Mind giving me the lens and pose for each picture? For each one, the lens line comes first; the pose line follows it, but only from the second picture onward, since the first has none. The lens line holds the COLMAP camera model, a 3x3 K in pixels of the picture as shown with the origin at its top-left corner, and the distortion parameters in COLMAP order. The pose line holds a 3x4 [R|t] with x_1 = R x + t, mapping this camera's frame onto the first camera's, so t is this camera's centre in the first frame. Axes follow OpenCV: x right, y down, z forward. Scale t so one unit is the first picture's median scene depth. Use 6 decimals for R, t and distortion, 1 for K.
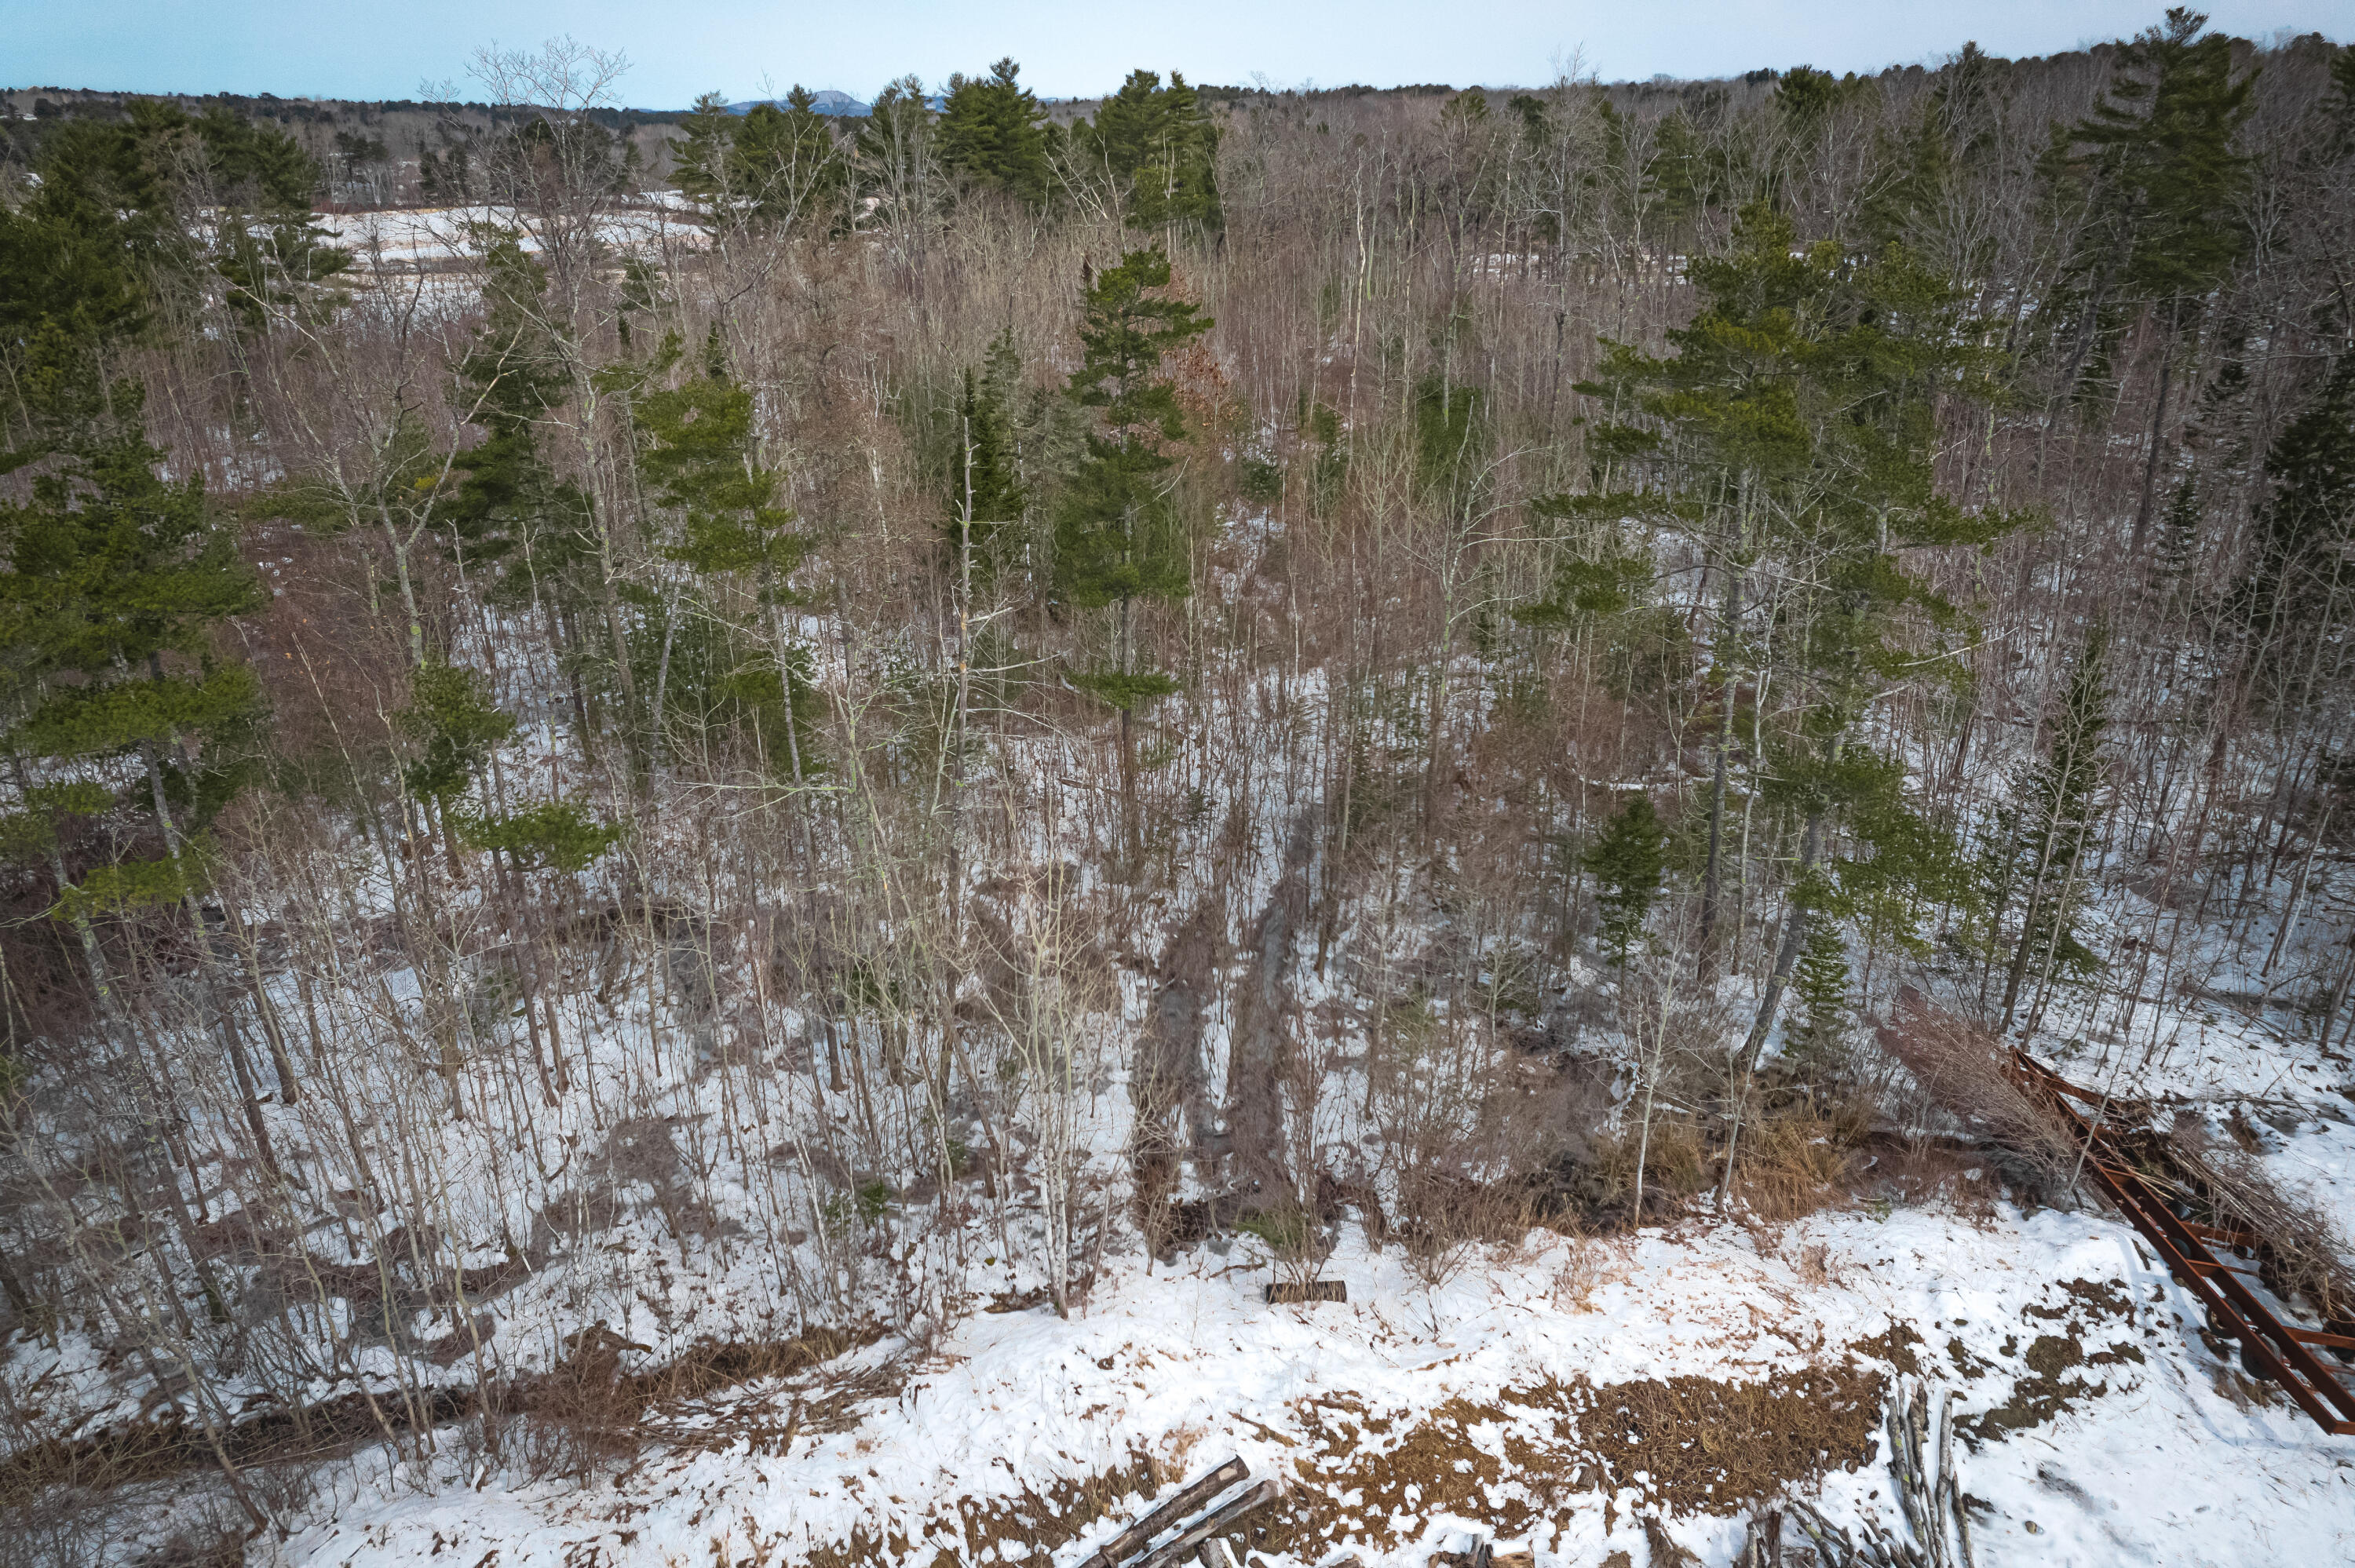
lens RADIAL K [[1527.1, 0, 1180.1], [0, 1527.1, 817.7], [0, 0, 1]] dist [-0.069710, 0.069461]
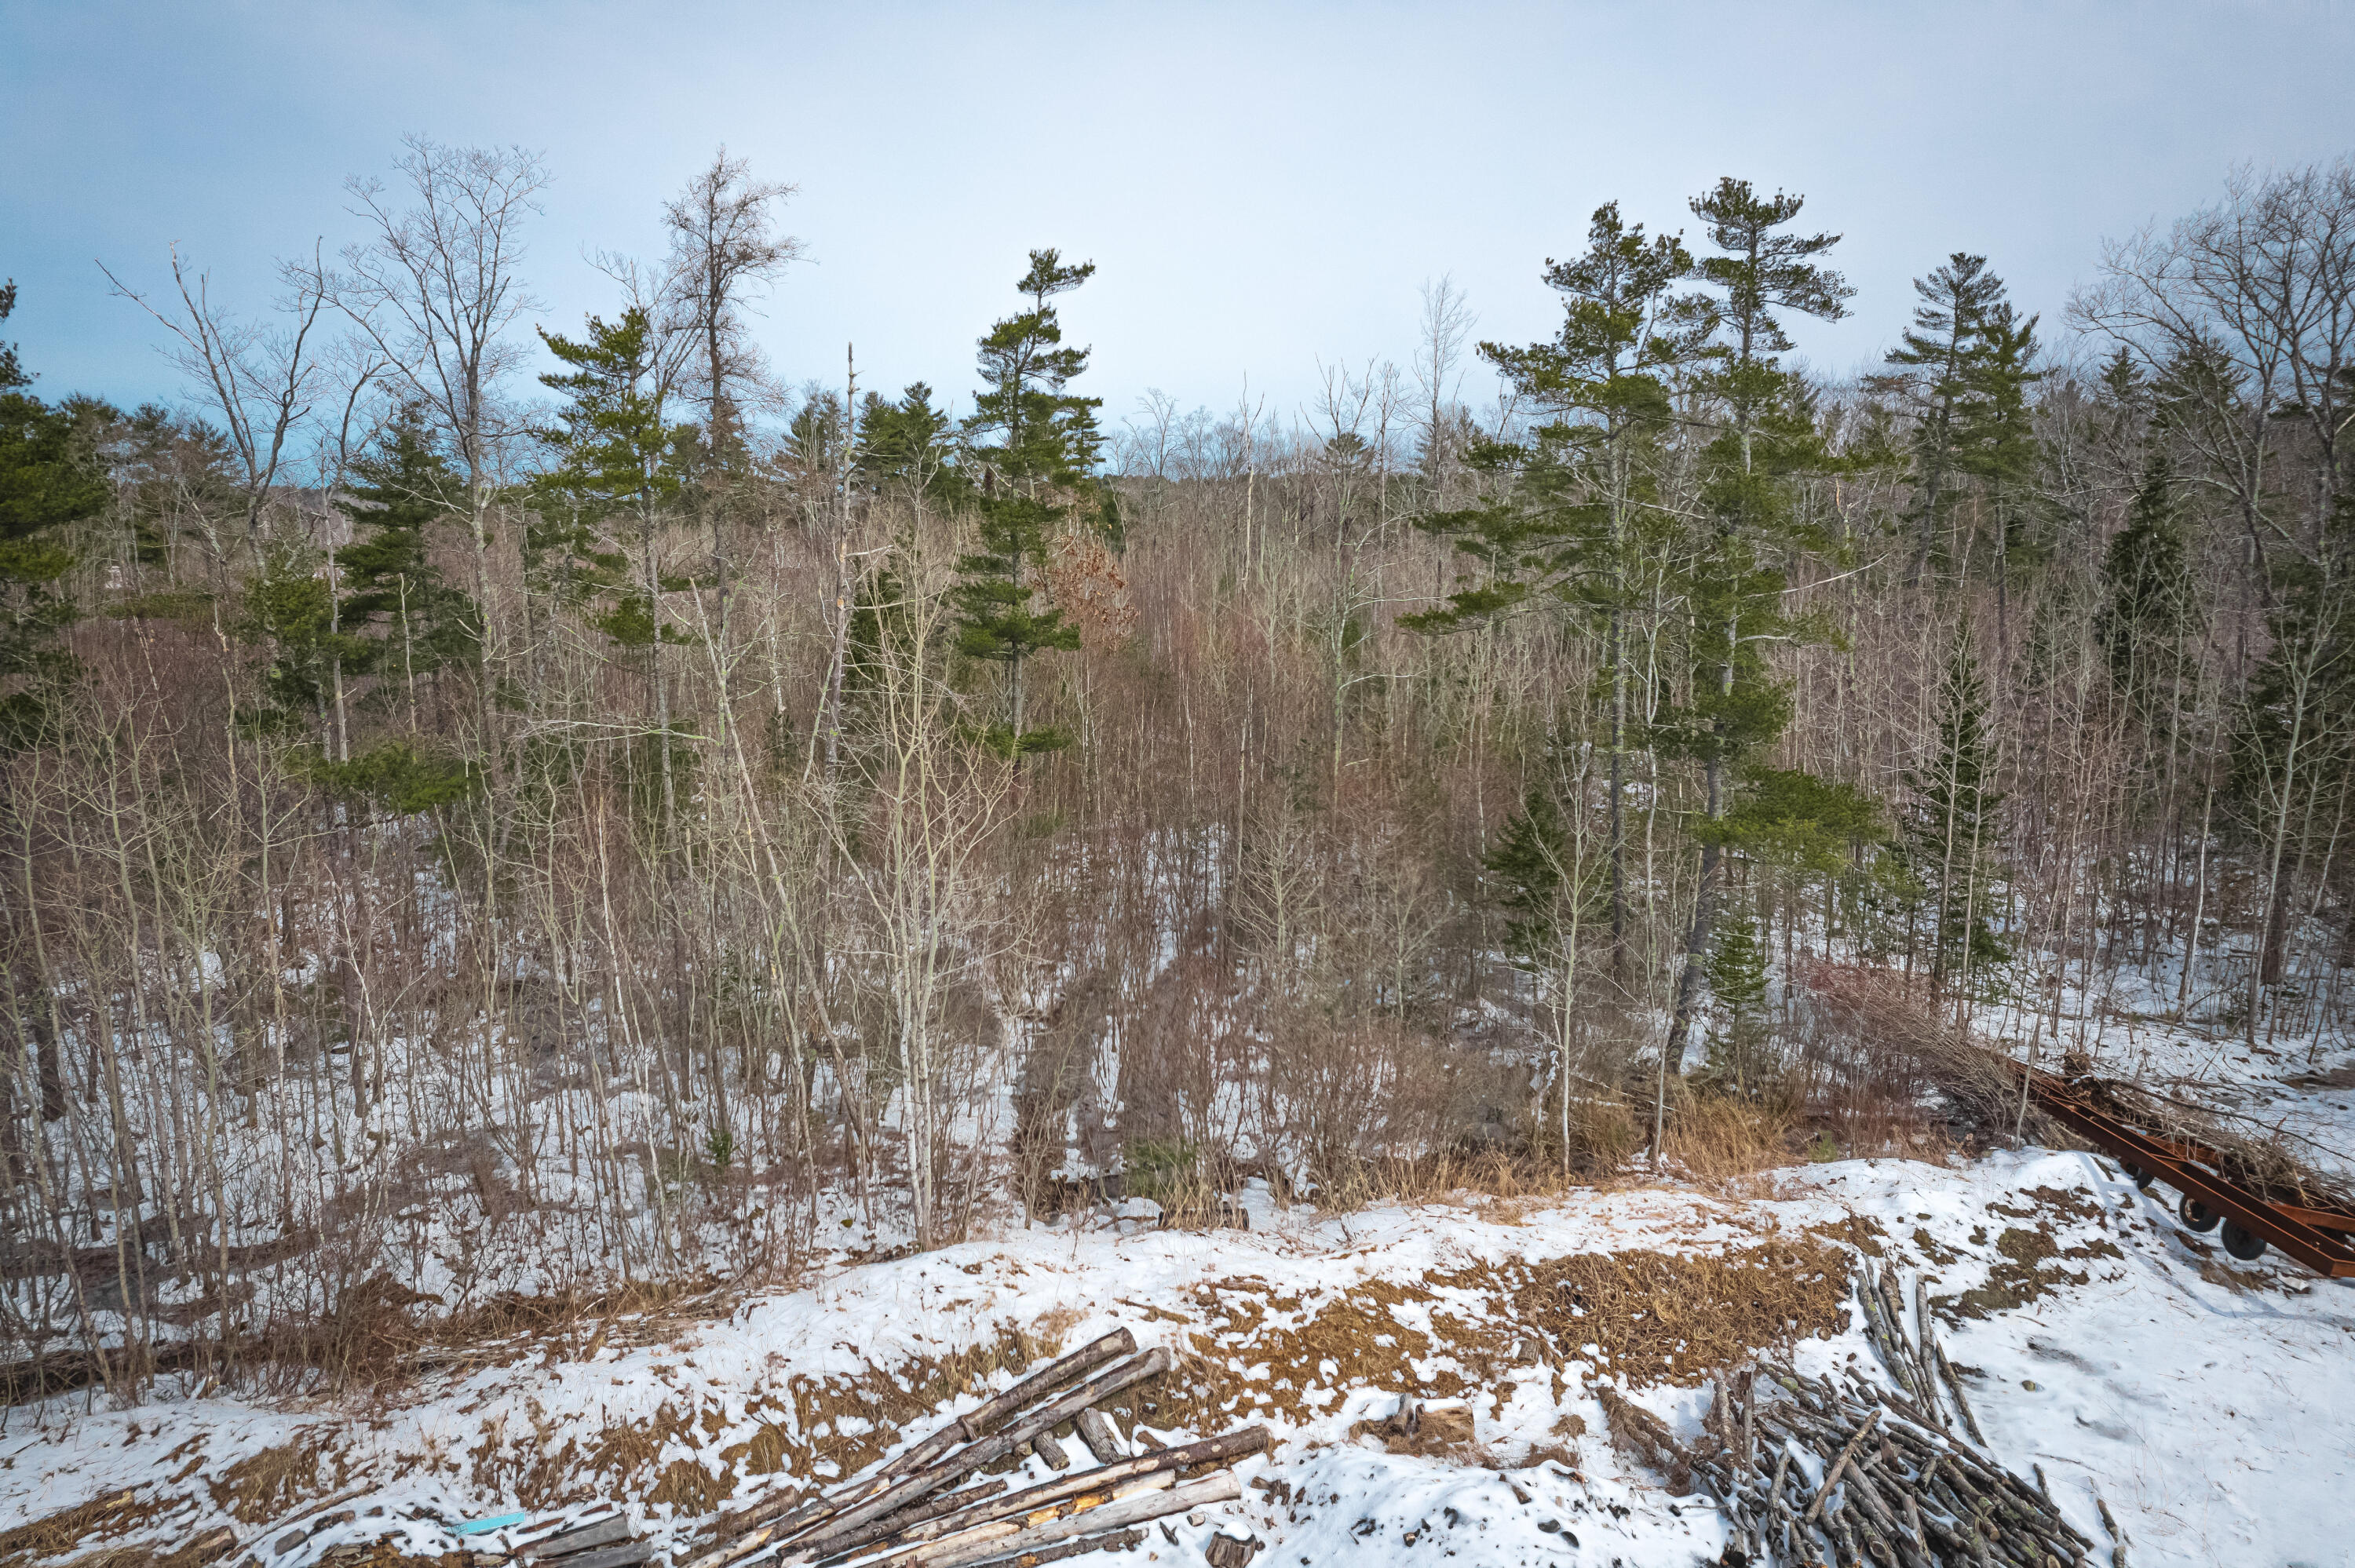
lens RADIAL K [[1527.1, 0, 1178.0], [0, 1527.1, 804.7], [0, 0, 1]] dist [-0.069710, 0.069461]
pose [[0.998173, -0.002131, 0.060382, 0.016130], [0.016039, 0.972869, -0.230802, 0.300134], [-0.058251, 0.231348, 0.971125, 0.088059]]
